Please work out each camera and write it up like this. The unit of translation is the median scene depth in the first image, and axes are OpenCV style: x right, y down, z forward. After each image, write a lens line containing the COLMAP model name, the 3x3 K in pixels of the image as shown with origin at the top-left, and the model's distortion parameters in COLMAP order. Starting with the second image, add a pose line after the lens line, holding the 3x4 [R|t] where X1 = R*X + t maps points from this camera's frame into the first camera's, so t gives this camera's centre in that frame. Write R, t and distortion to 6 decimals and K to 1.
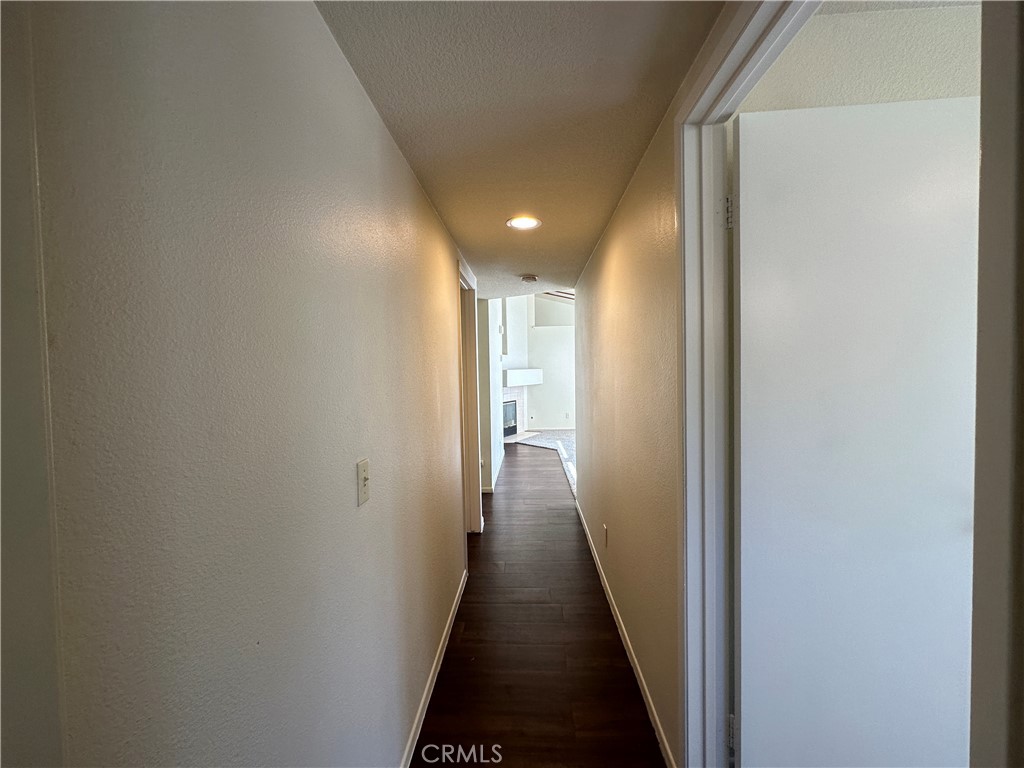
lens RADIAL K [[410.3, 0, 510.9], [0, 410.3, 384.9], [0, 0, 1]] dist [-0.001569, 0.000615]
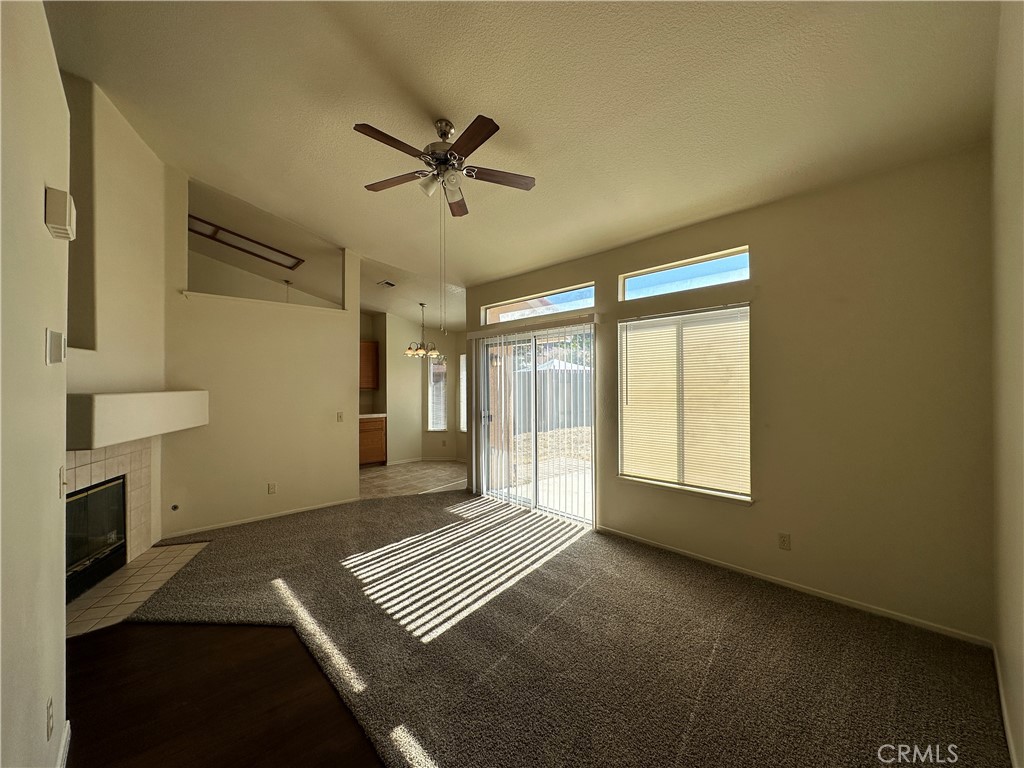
lens RADIAL K [[410.3, 0, 510.9], [0, 410.3, 384.9], [0, 0, 1]] dist [-0.001569, 0.000615]
pose [[0.703850, 0.022192, 0.710002, -0.005785], [0.014605, 0.998848, -0.045699, -0.021408], [-0.710198, 0.042535, 0.702716, 0.493908]]
